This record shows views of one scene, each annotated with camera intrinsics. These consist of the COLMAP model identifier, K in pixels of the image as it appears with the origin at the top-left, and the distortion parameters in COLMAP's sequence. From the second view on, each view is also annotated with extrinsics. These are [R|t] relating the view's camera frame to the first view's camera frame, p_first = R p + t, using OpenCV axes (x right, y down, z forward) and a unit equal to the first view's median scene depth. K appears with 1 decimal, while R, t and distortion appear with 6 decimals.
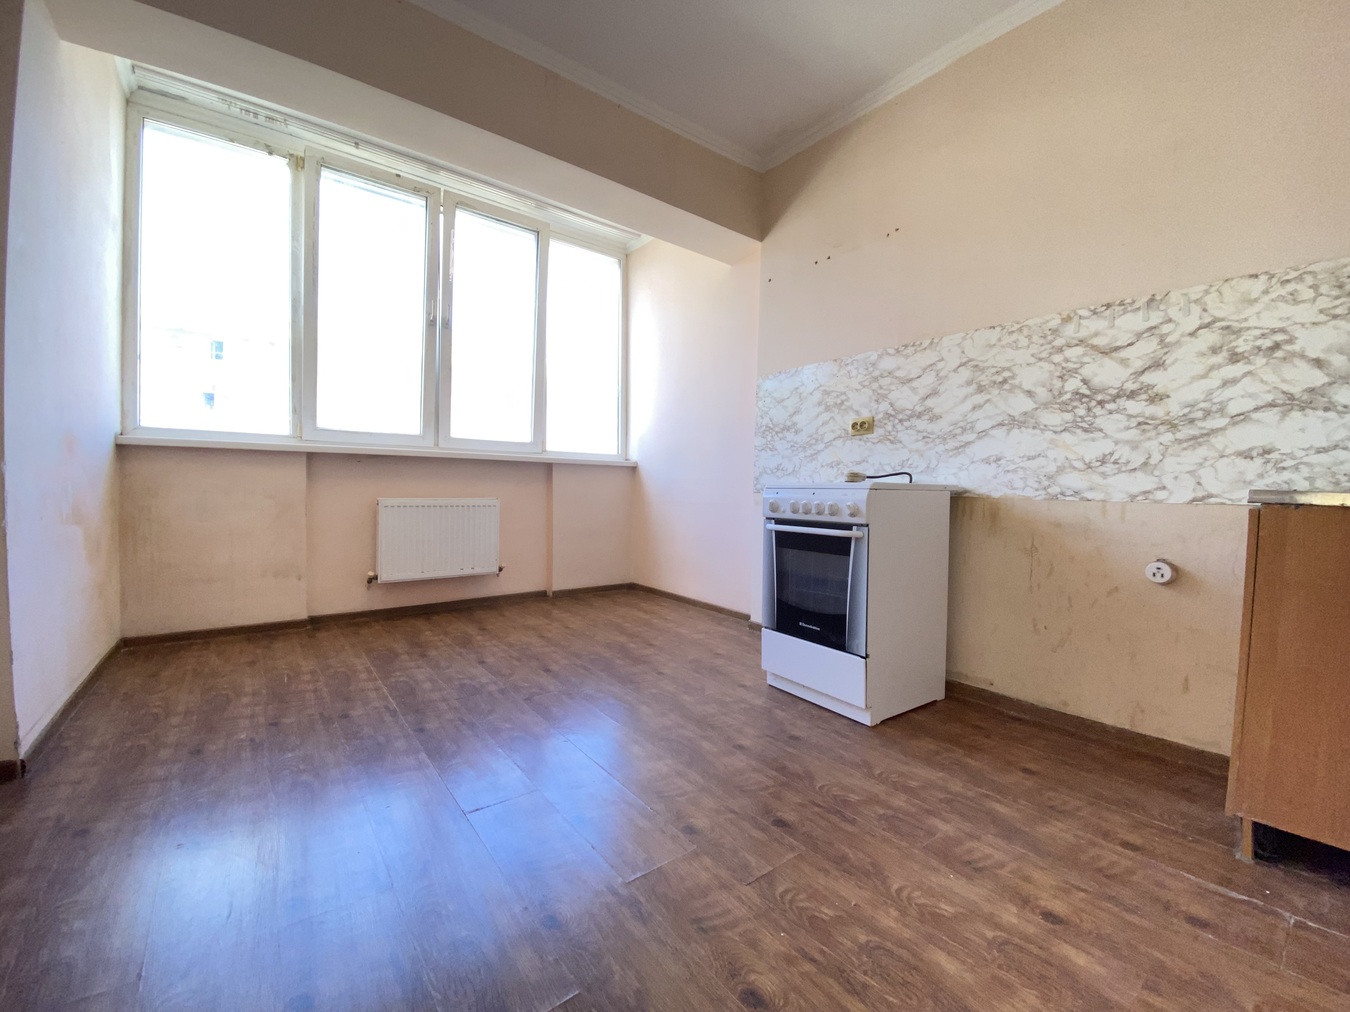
lens RADIAL K [[543.2, 0, 670.1], [0, 543.2, 501.0], [0, 0, 1]] dist [0.011600, -0.013930]
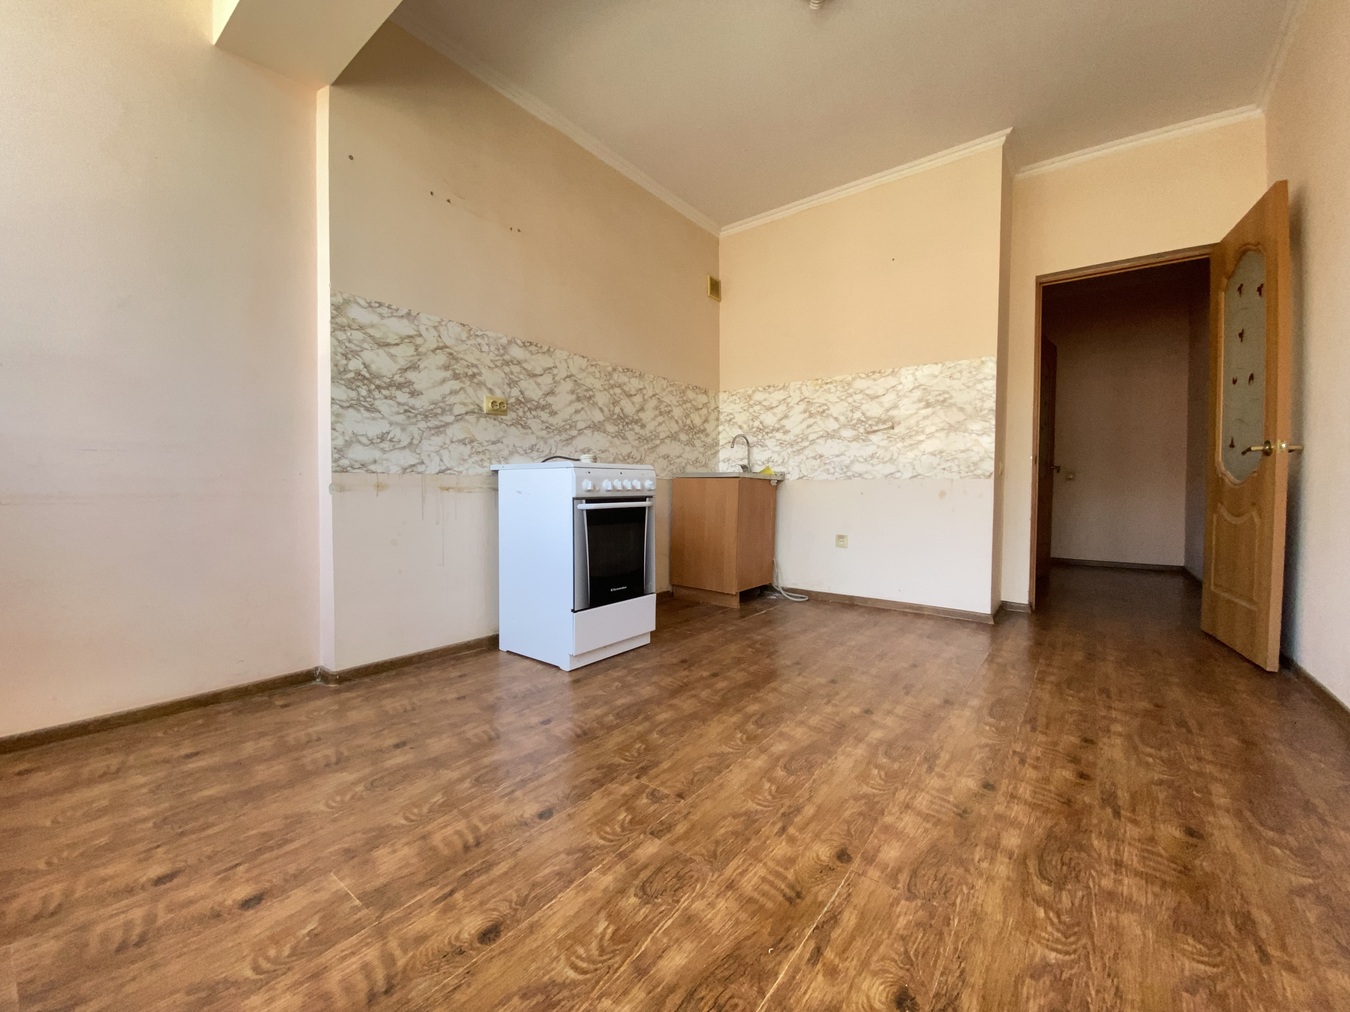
lens RADIAL K [[543.2, 0, 671.5], [0, 543.2, 502.9], [0, 0, 1]] dist [0.011600, -0.013930]
pose [[-0.261453, -0.047853, 0.964029, -0.783199], [0.012881, 0.998508, 0.053058, -0.009735], [-0.965130, 0.026289, -0.260446, 1.064936]]
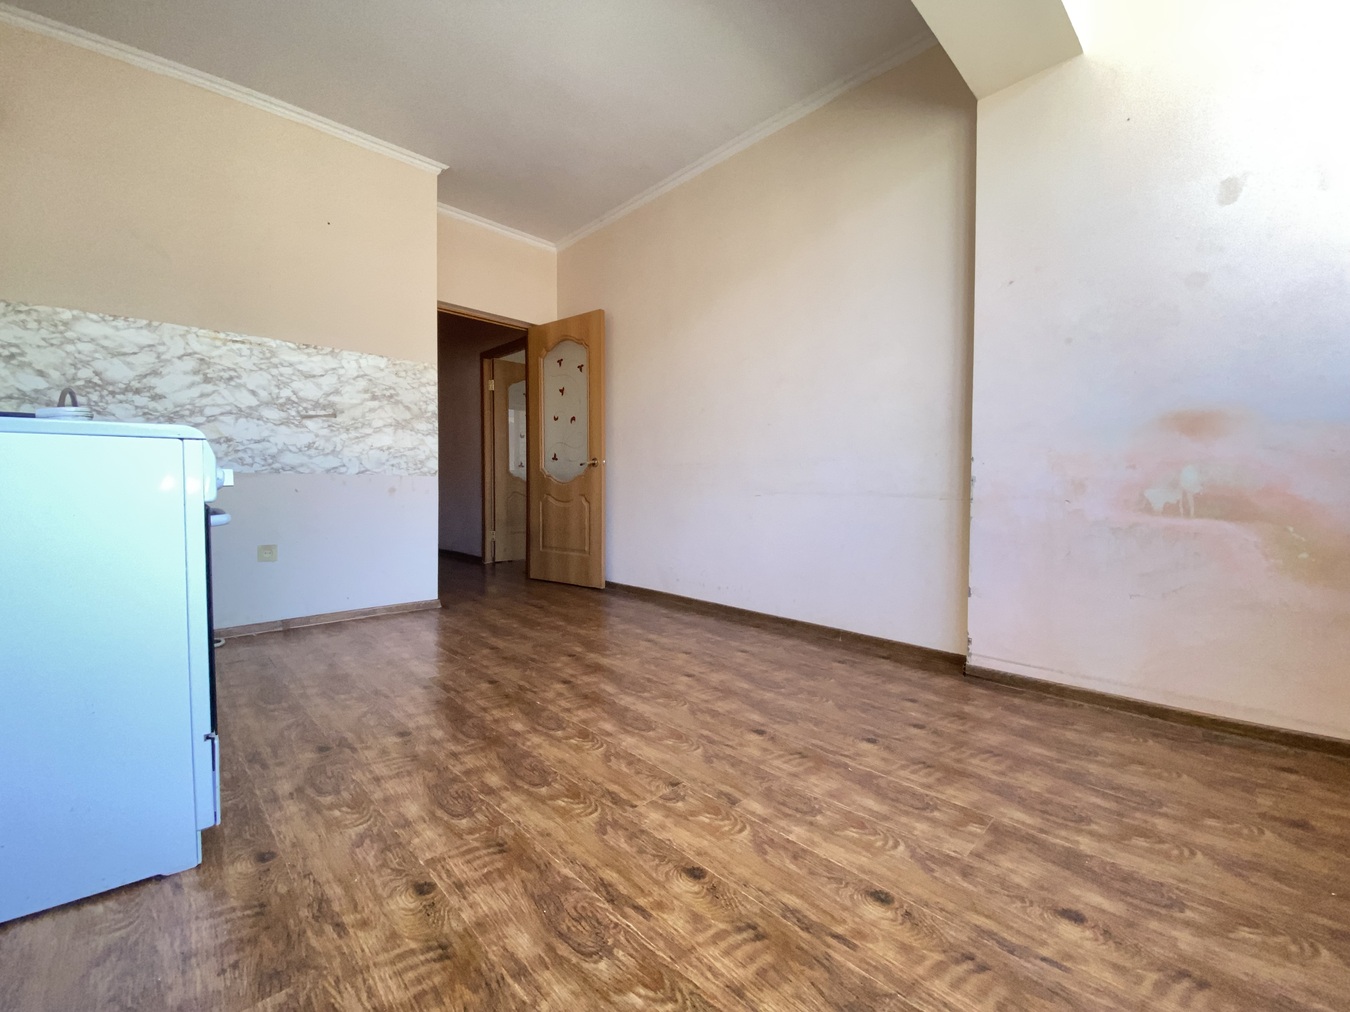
lens RADIAL K [[543.2, 0, 676.2], [0, 543.2, 494.3], [0, 0, 1]] dist [0.011600, -0.013930]
pose [[-0.992201, -0.020135, -0.123011, -0.160439], [-0.024327, 0.999170, 0.032665, -0.002086], [0.122251, 0.035402, -0.991868, 1.491732]]
